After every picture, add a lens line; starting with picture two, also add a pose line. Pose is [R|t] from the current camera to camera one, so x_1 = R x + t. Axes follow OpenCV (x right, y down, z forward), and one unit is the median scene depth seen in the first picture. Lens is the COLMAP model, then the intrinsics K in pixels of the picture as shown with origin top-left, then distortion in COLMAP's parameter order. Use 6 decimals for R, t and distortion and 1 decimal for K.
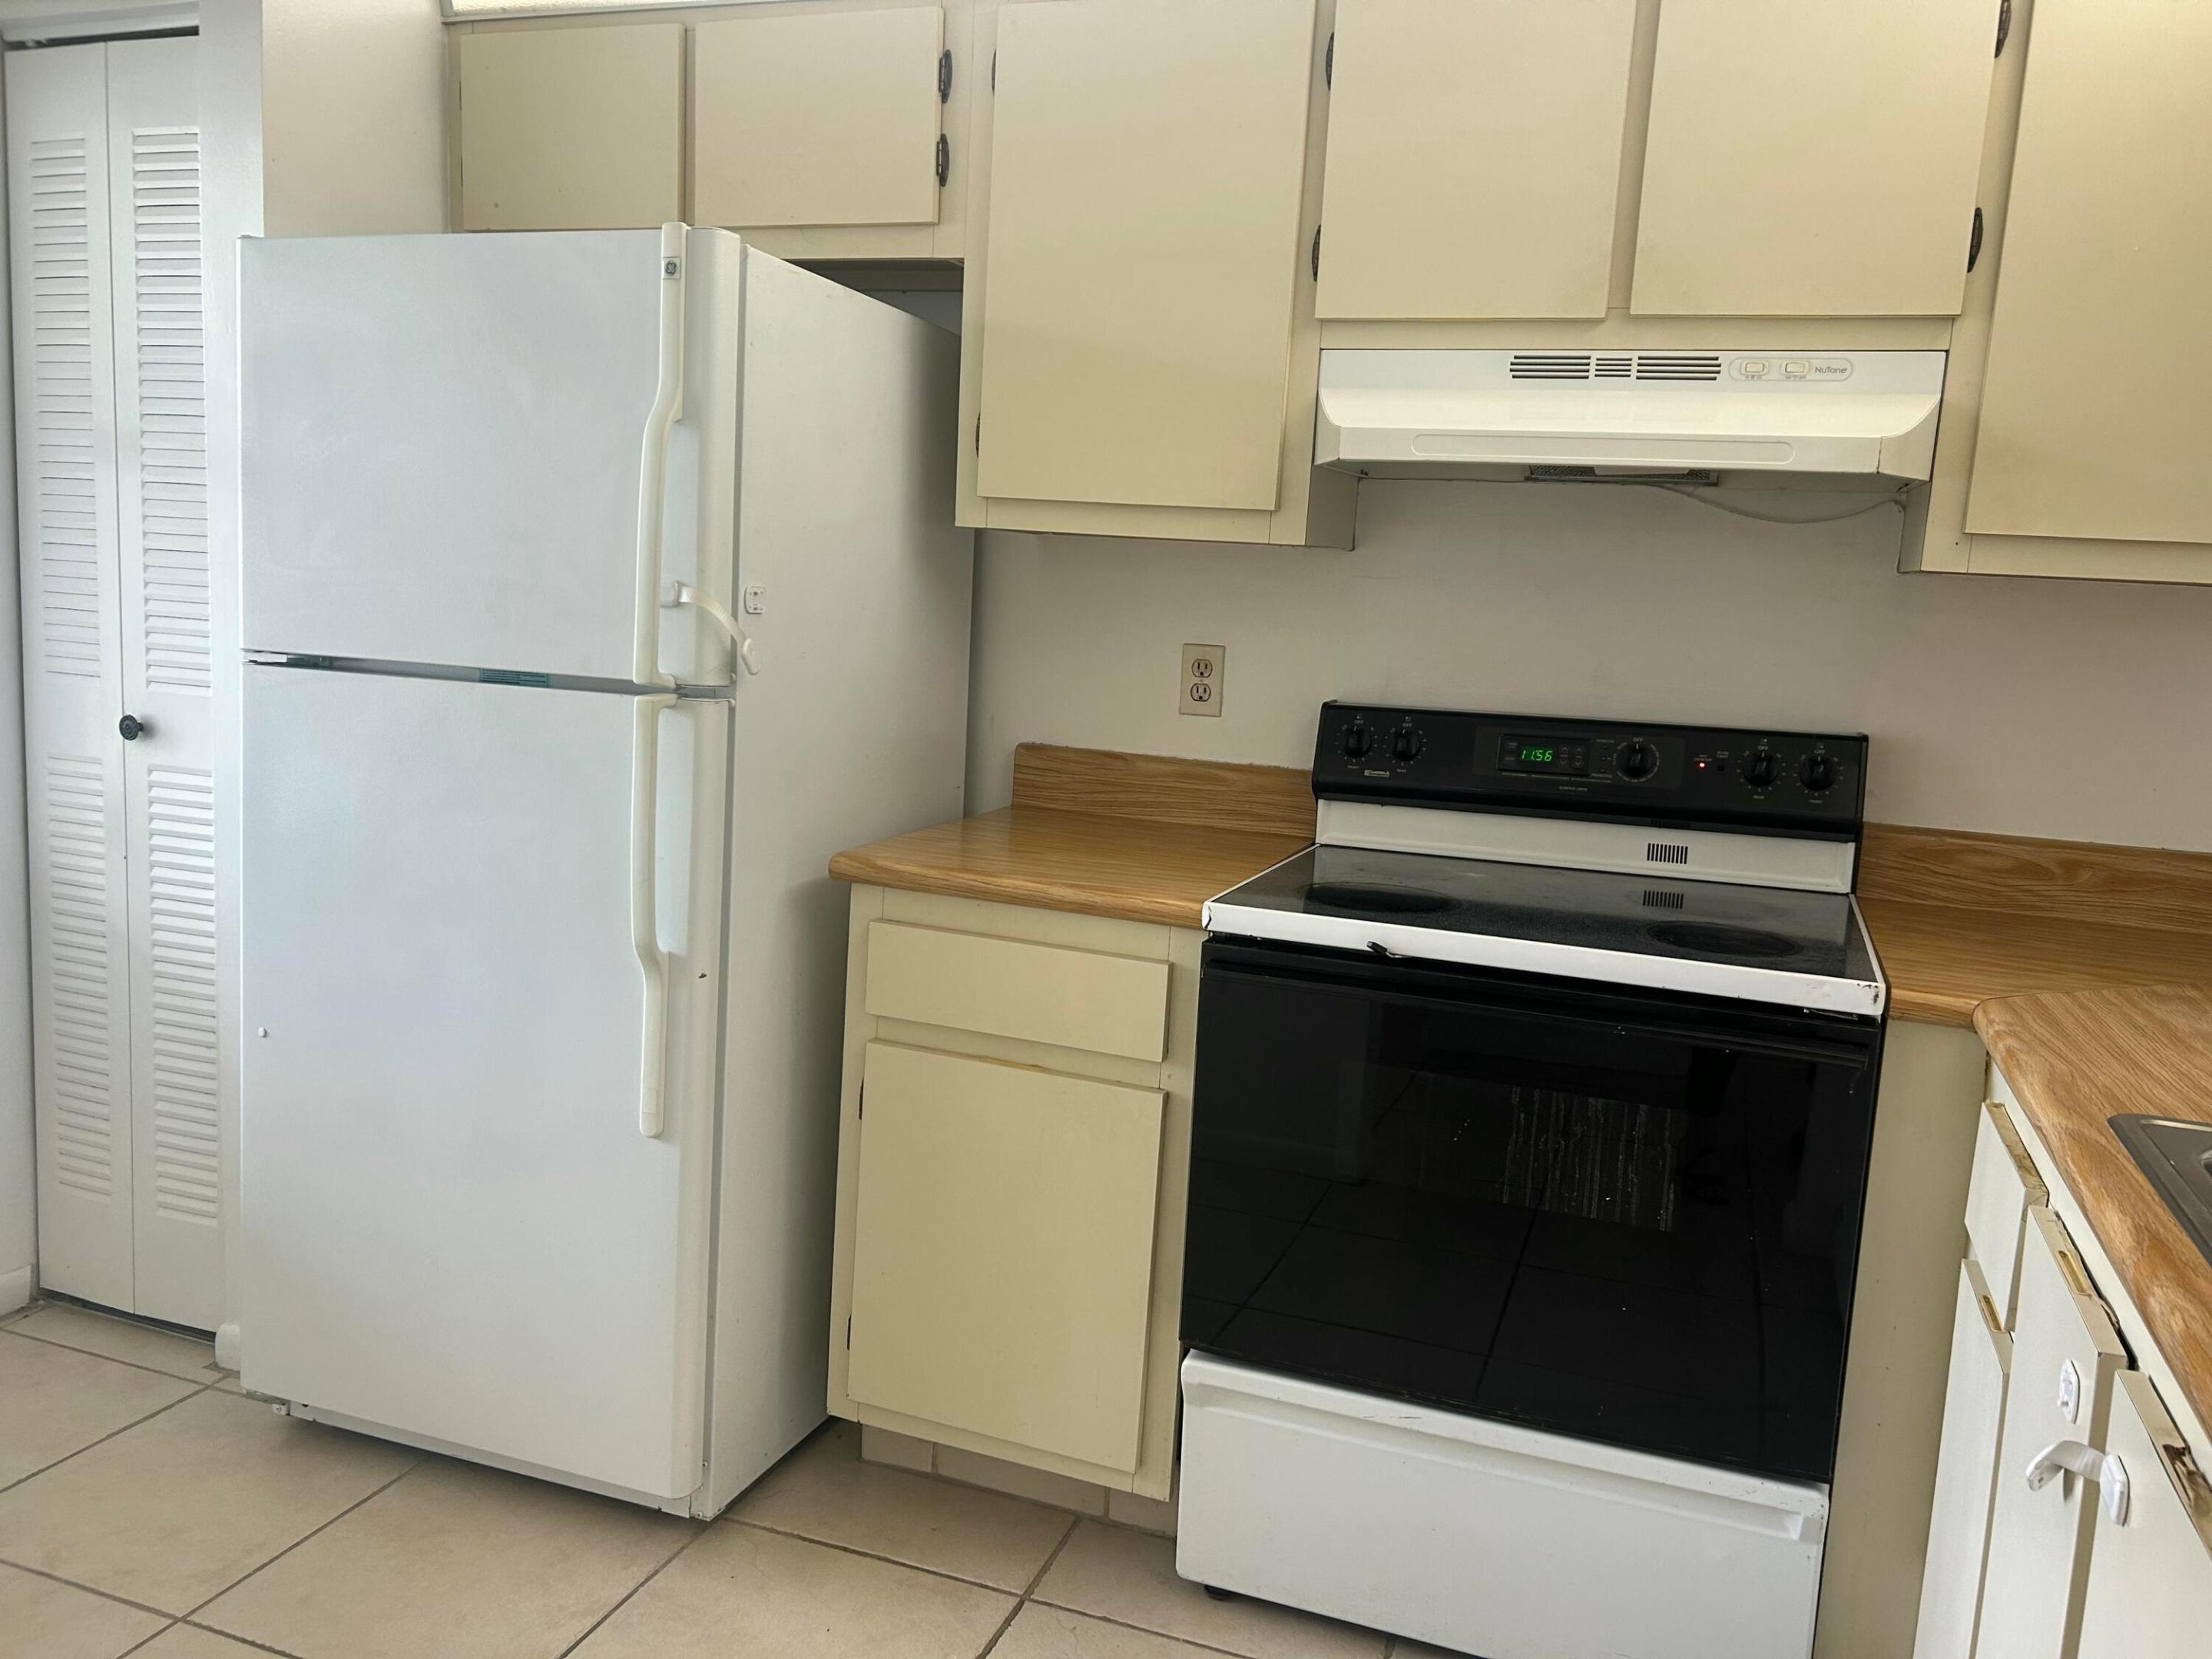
lens RADIAL K [[1691.1, 0, 1113.1], [0, 1691.1, 832.2], [0, 0, 1]] dist [0.038828, -0.026868]
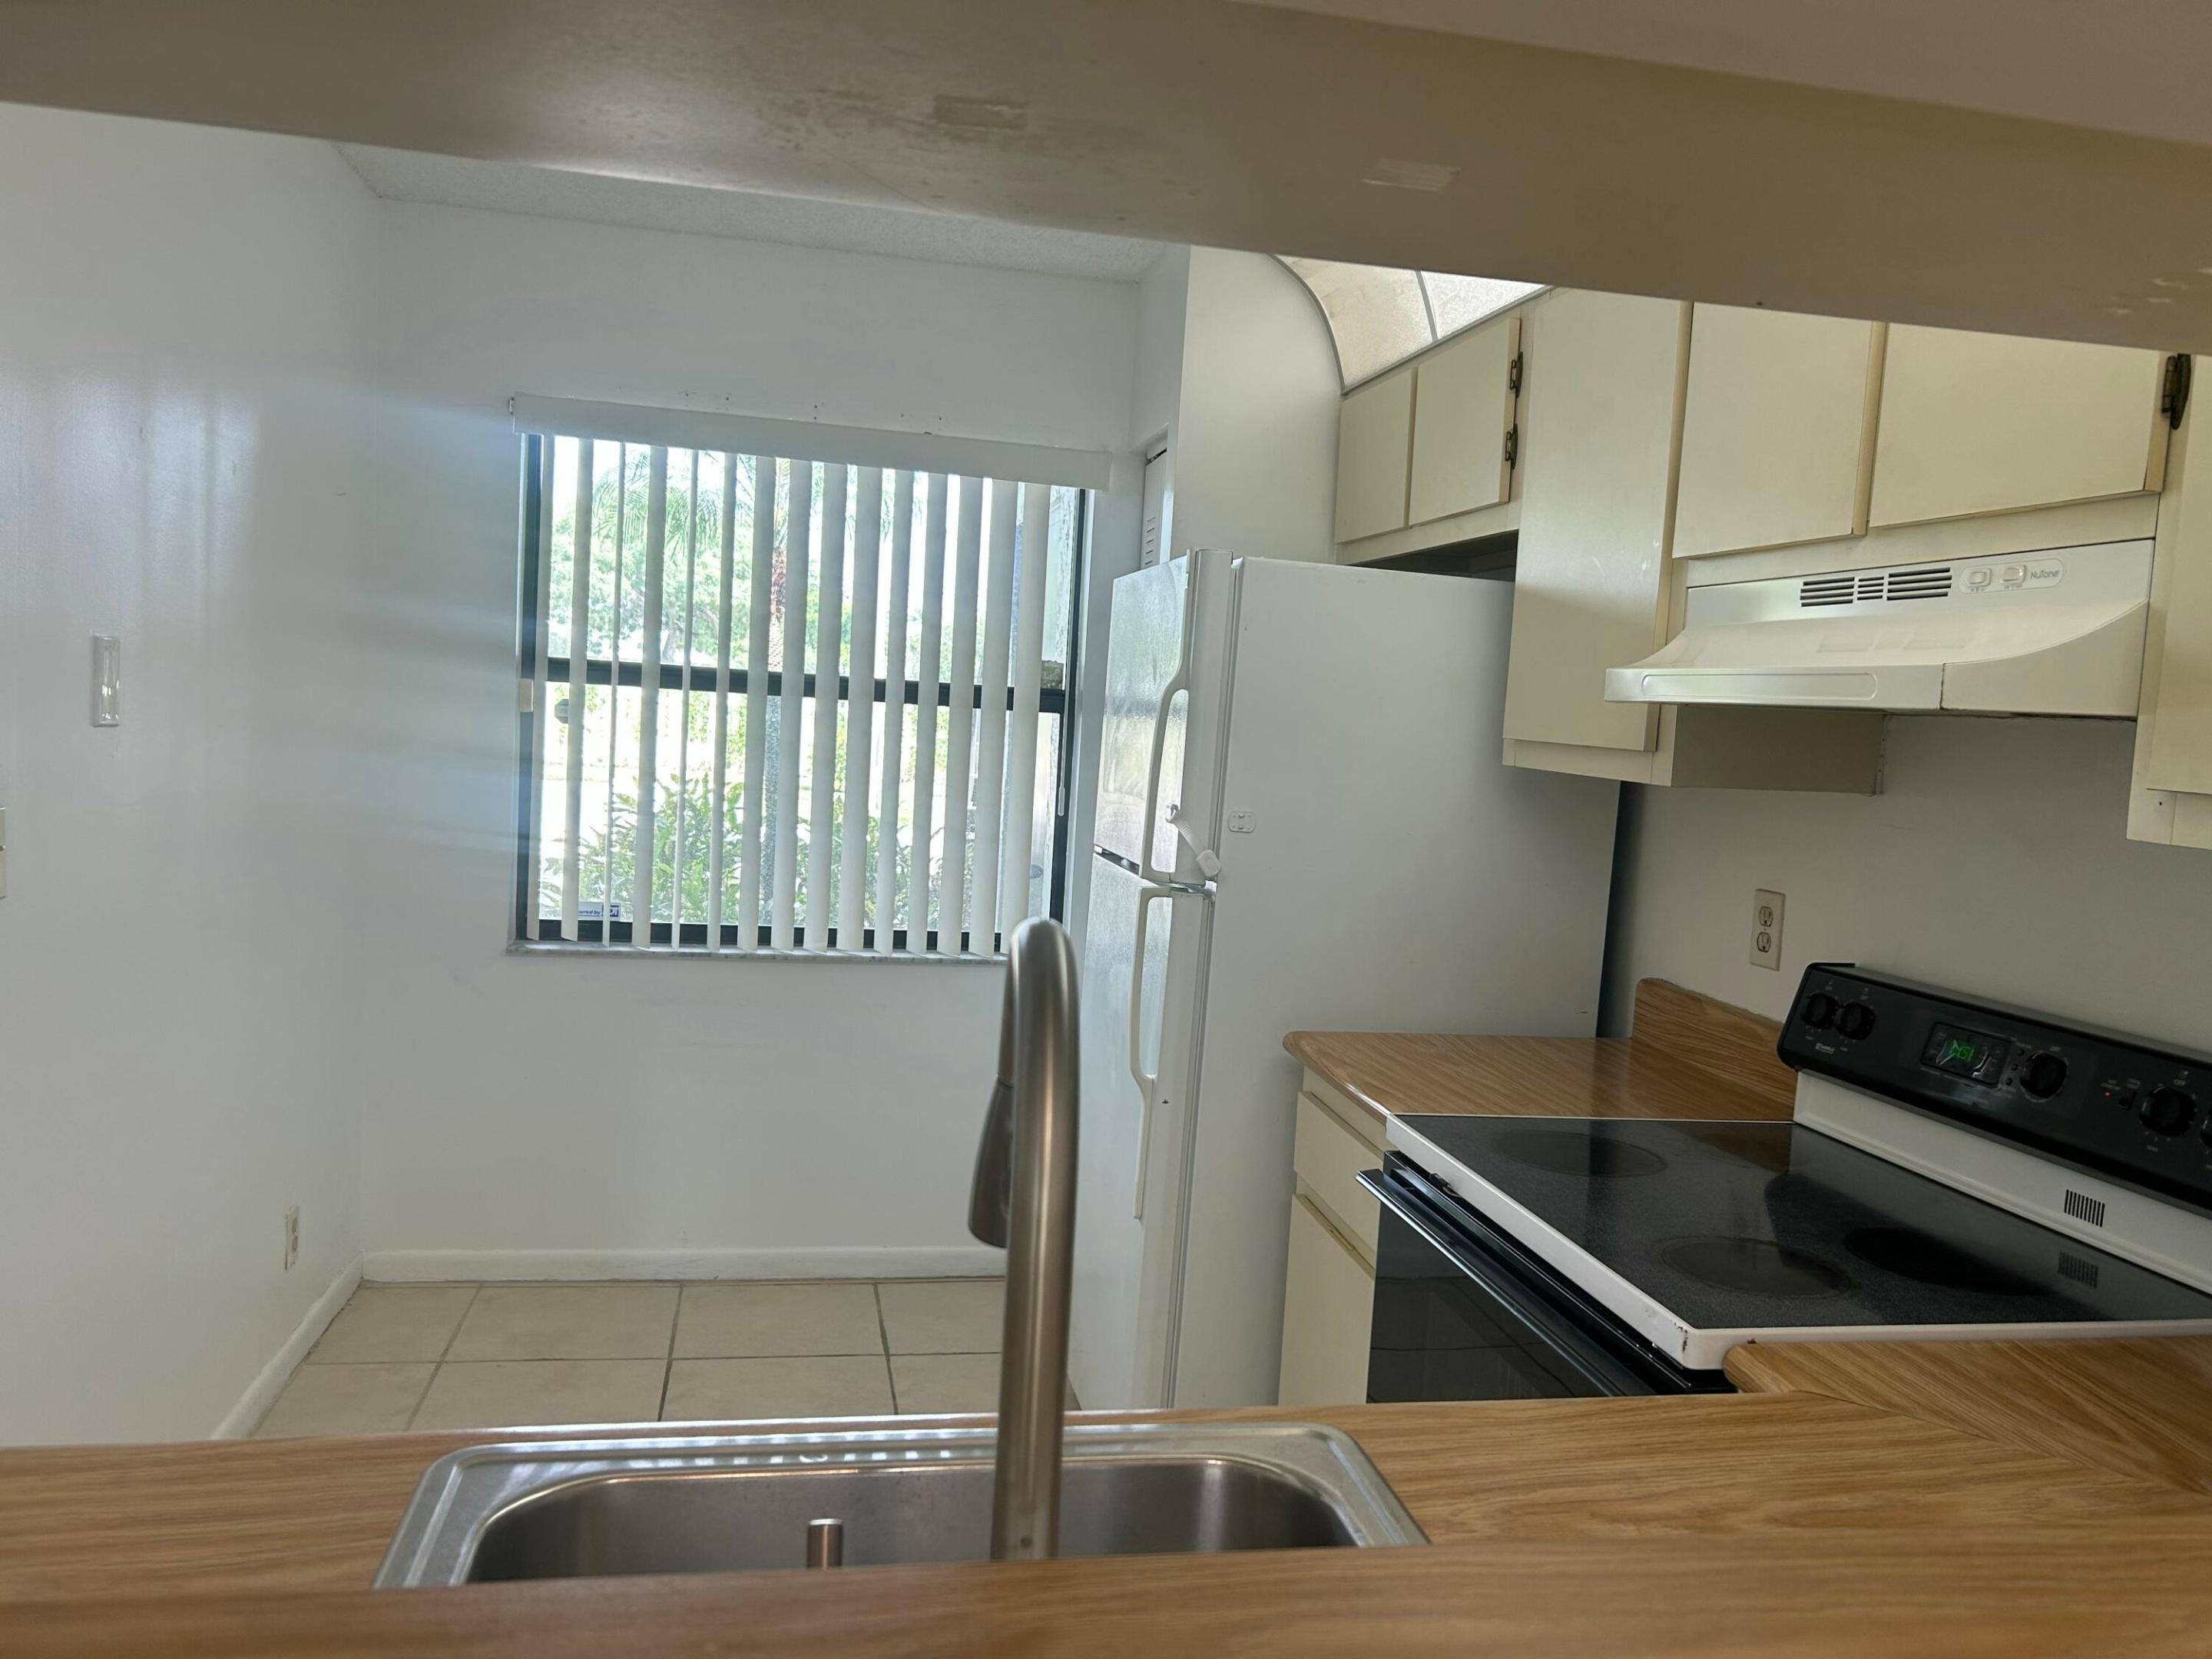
lens RADIAL K [[1691.1, 0, 1113.3], [0, 1691.1, 834.1], [0, 0, 1]] dist [0.038828, -0.026868]
pose [[0.507774, 0.041680, -0.860481, 0.825719], [-0.155620, 0.986835, -0.044032, -0.054972], [0.847318, 0.156267, 0.507576, 0.262919]]
